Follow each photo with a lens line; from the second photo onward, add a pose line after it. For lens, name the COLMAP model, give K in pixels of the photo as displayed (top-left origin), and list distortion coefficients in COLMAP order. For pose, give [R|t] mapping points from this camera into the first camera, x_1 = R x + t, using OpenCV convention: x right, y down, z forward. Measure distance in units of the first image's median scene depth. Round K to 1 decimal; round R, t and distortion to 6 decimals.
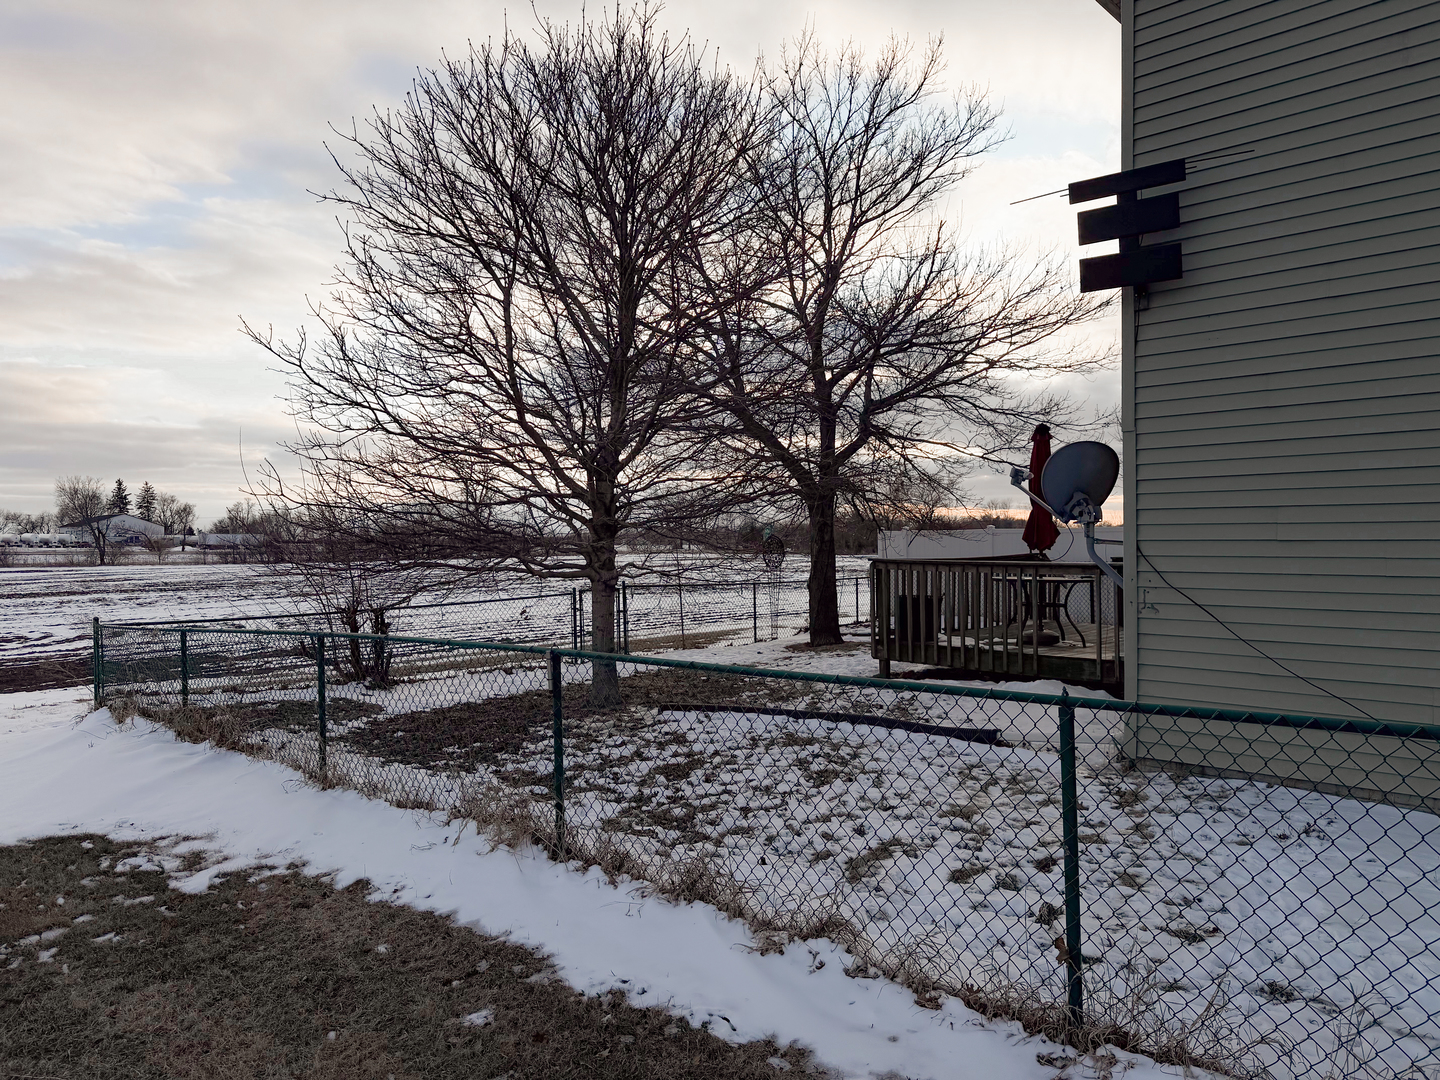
lens RADIAL K [[1022.9, 0, 720.0], [0, 1022.9, 540.0], [0, 0, 1]] dist [0.062172, -0.063395]
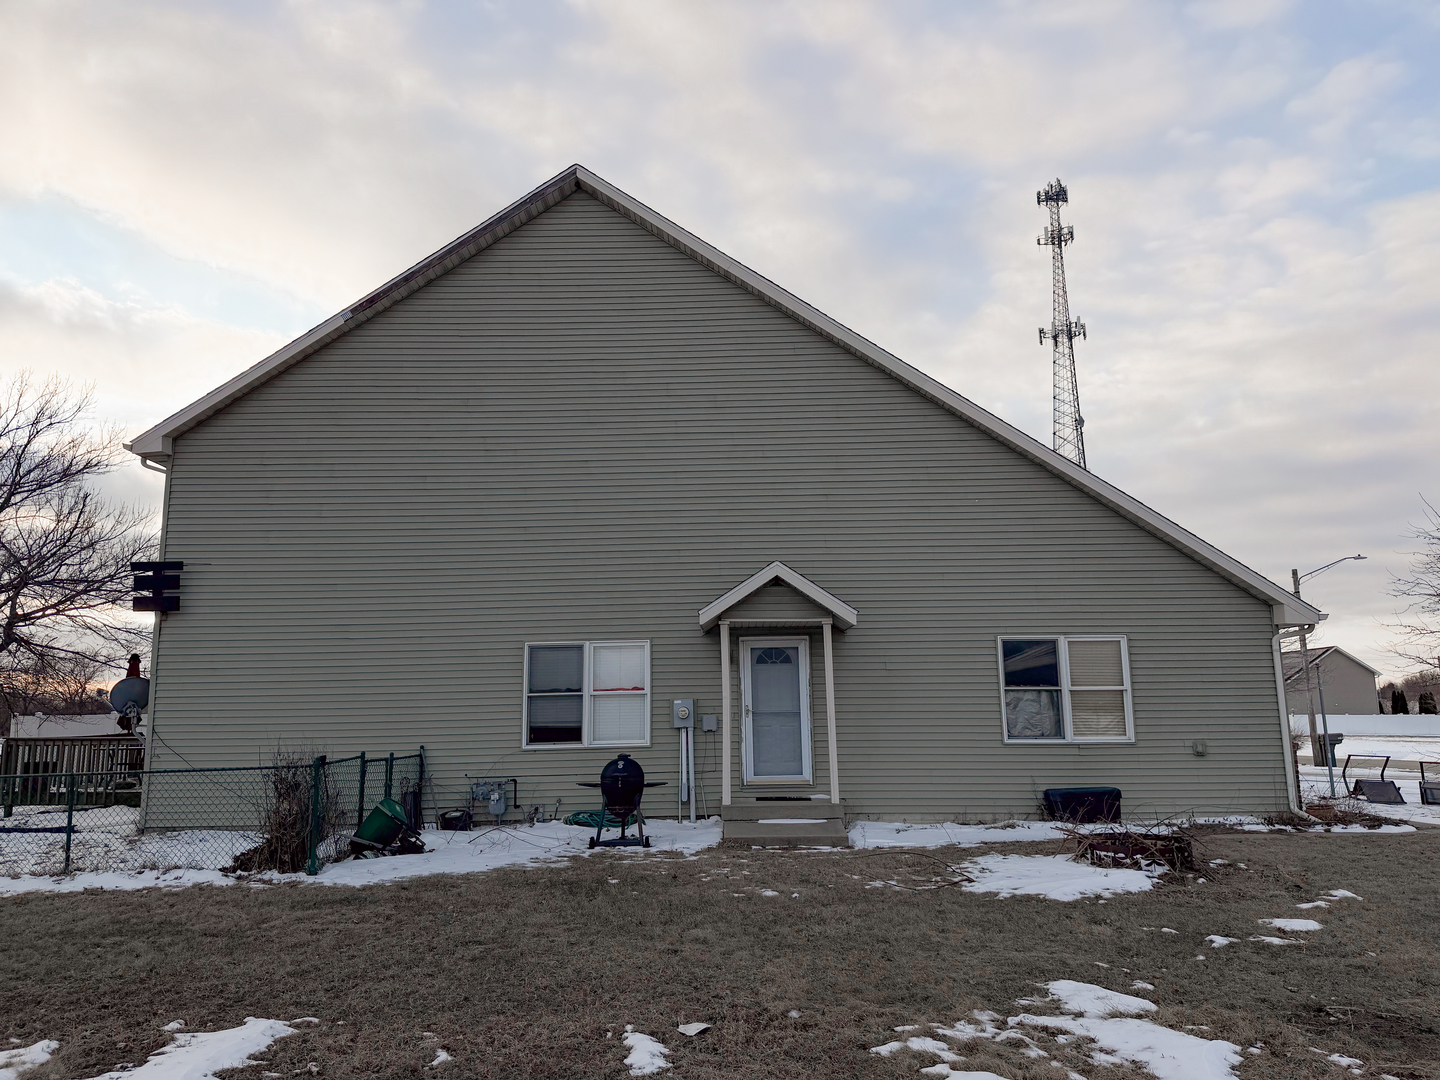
lens RADIAL K [[1031.5, 0, 720.0], [0, 1031.5, 540.0], [0, 0, 1]] dist [0.116421, -0.162609]
pose [[0.736924, 0.110508, 0.666881, -0.235701], [0.002650, 0.986067, -0.166328, -0.012495], [-0.675970, 0.124338, 0.726364, -1.460687]]
